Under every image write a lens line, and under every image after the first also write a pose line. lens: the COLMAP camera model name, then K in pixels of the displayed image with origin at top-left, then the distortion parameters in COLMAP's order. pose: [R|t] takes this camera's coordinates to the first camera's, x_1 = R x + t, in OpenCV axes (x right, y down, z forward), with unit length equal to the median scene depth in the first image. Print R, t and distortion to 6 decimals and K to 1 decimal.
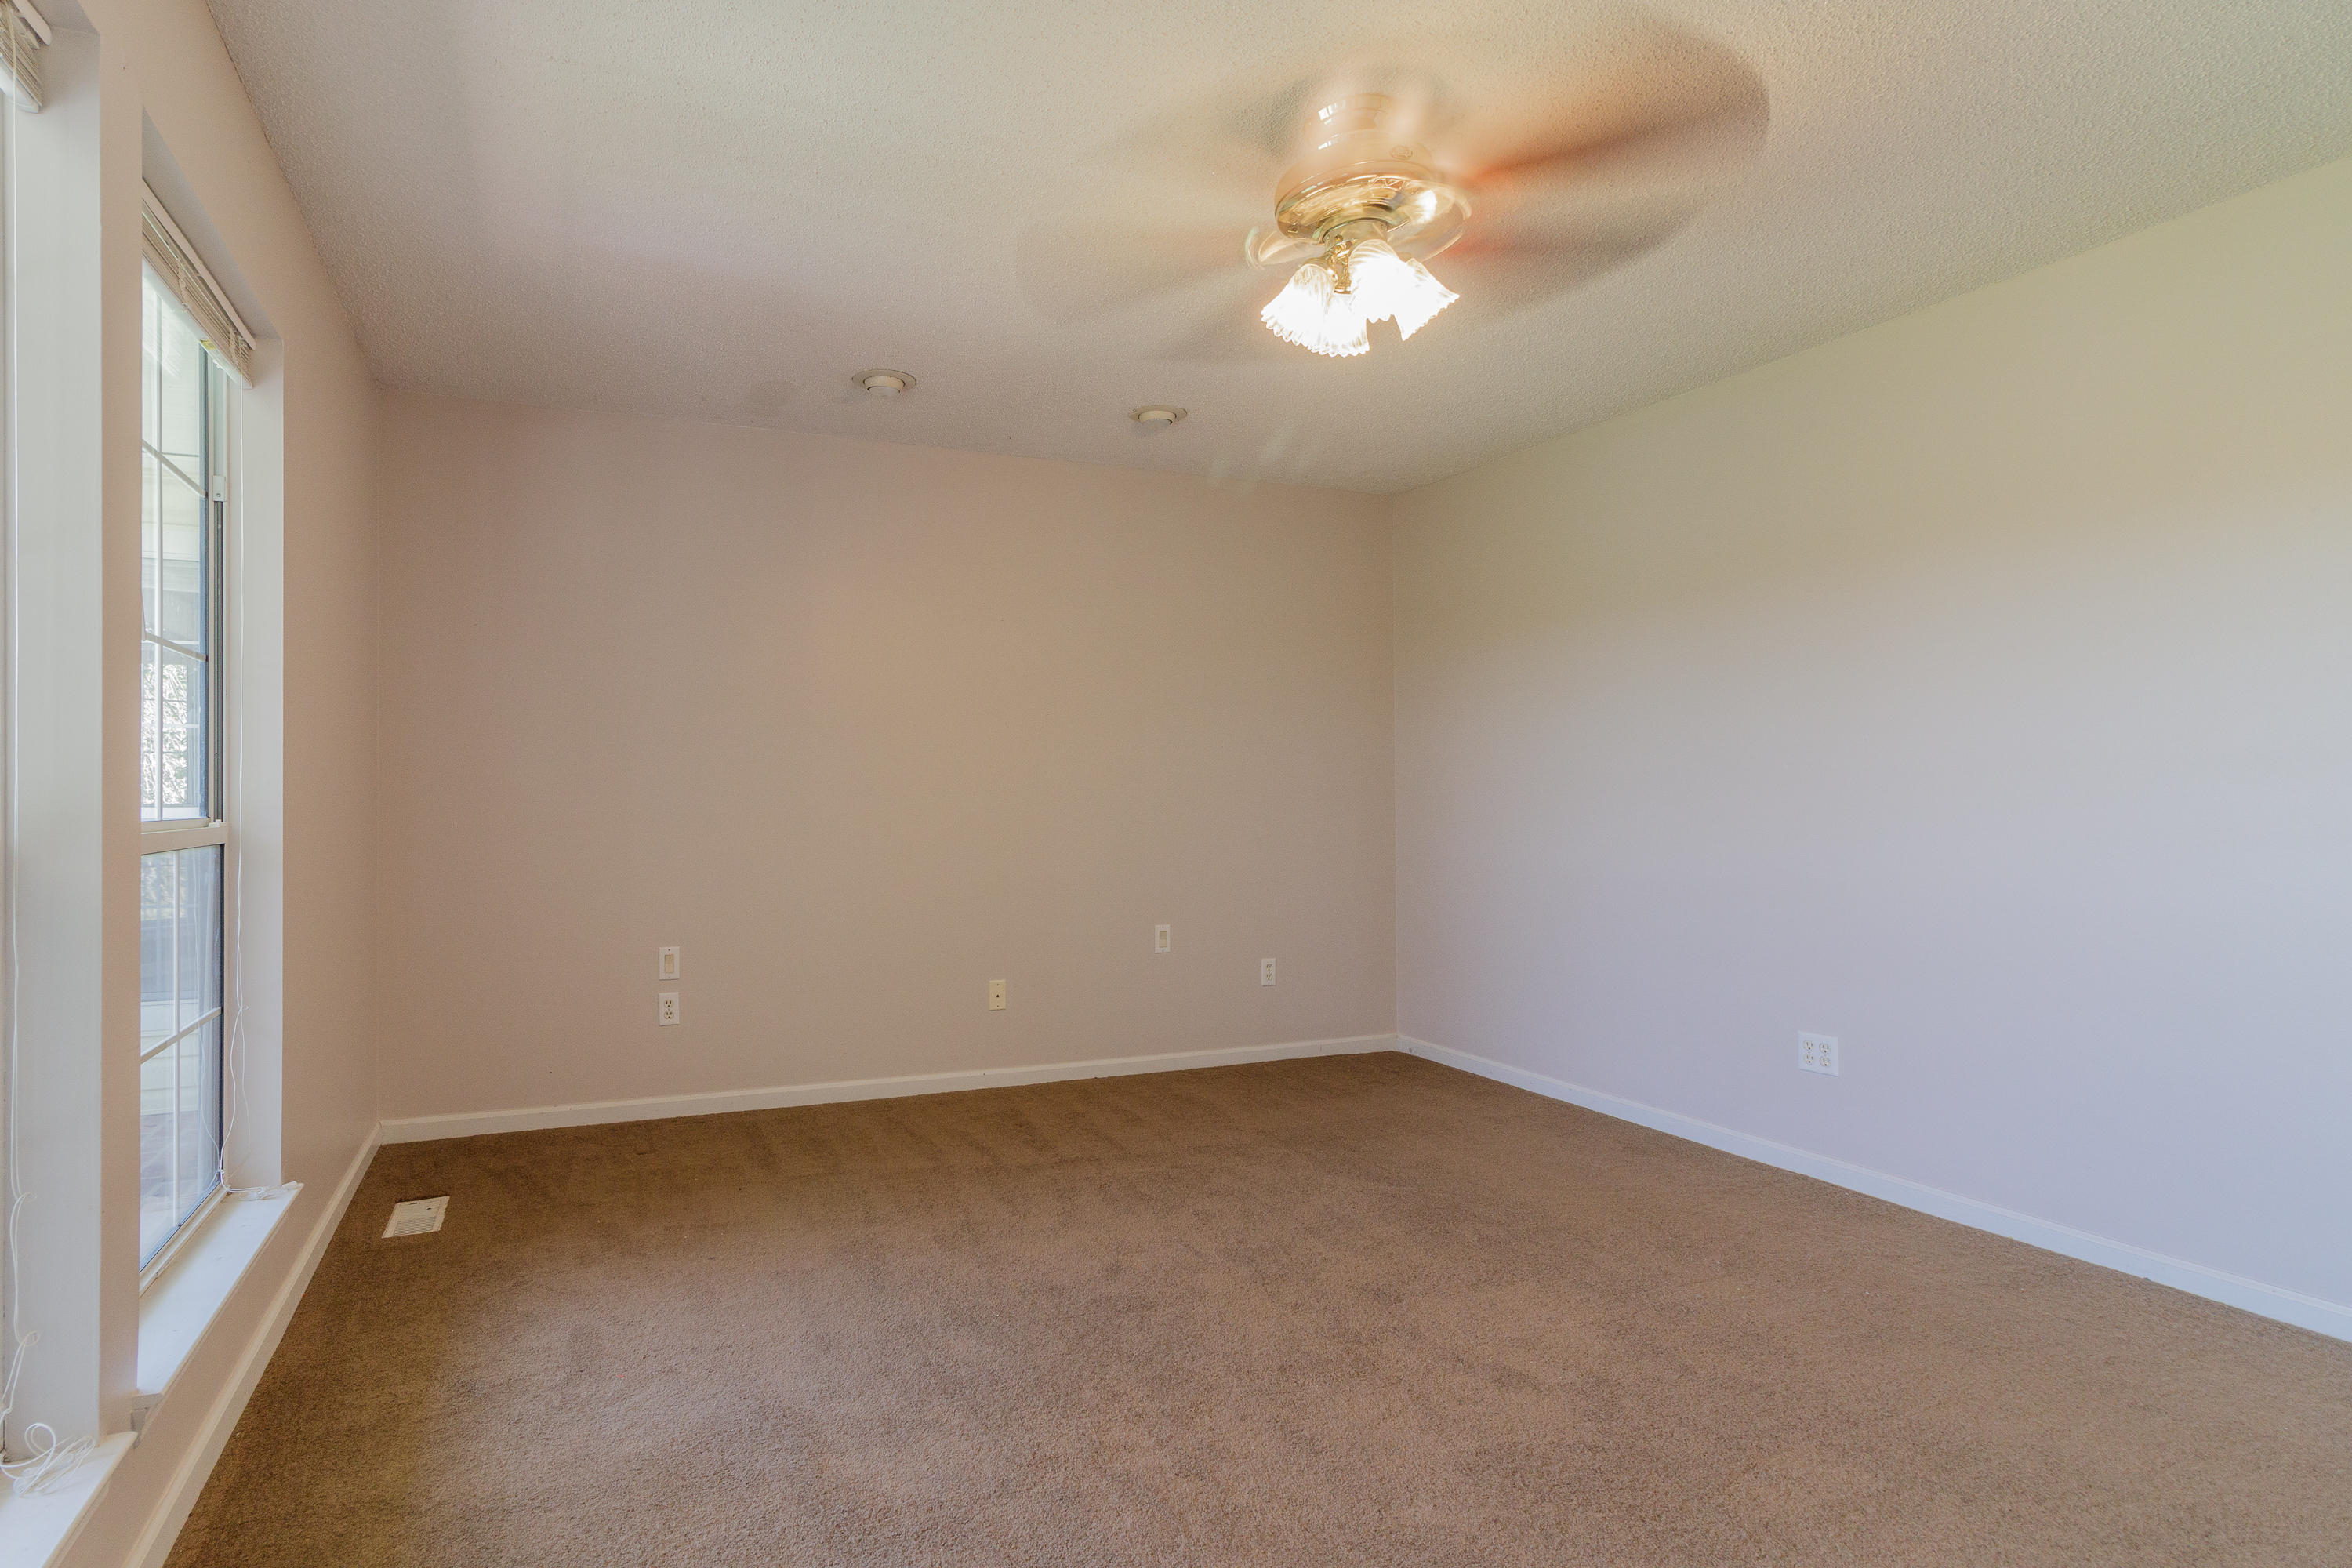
lens RADIAL K [[1059.4, 0, 1174.7], [0, 1059.4, 816.4], [0, 0, 1]] dist [0.001455, 0.000071]
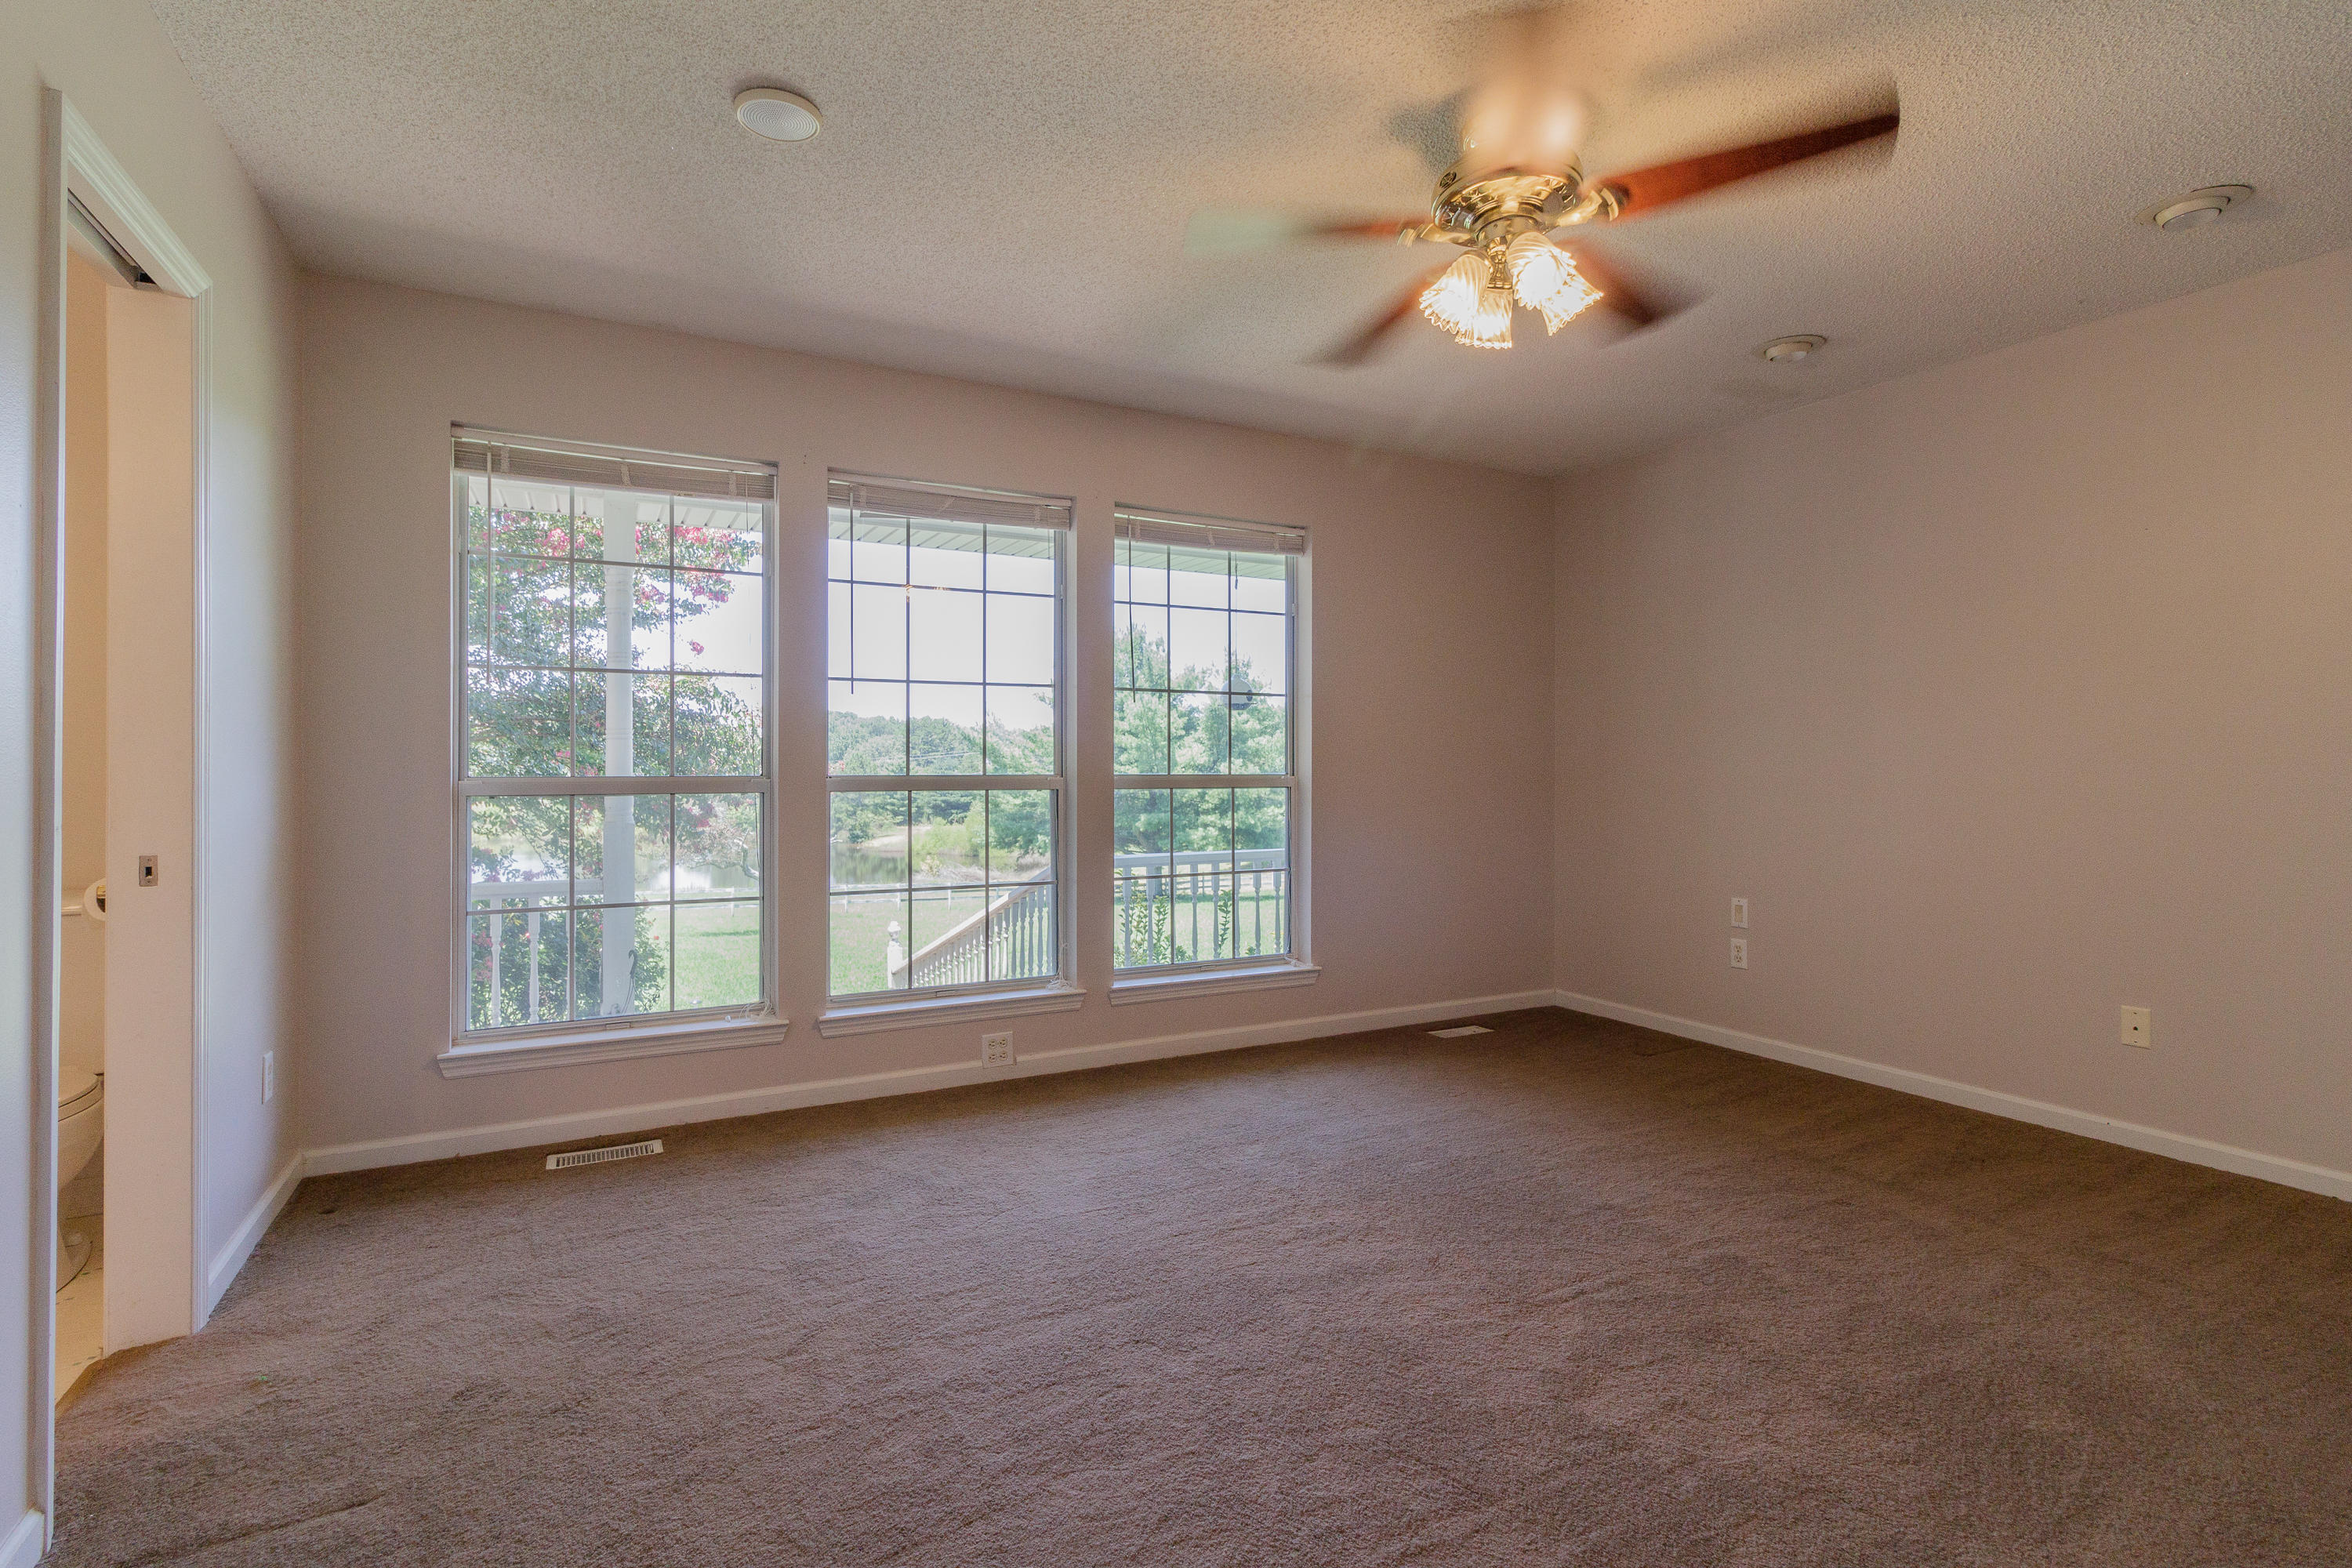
lens RADIAL K [[1084.9, 0, 1159.4], [0, 1084.9, 770.7], [0, 0, 1]] dist [-0.000168, -0.000244]
pose [[0.141170, 0.001817, -0.989984, 0.680232], [-0.019716, 0.999805, -0.000976, 0.002837], [0.989789, 0.019657, 0.141179, 0.283096]]
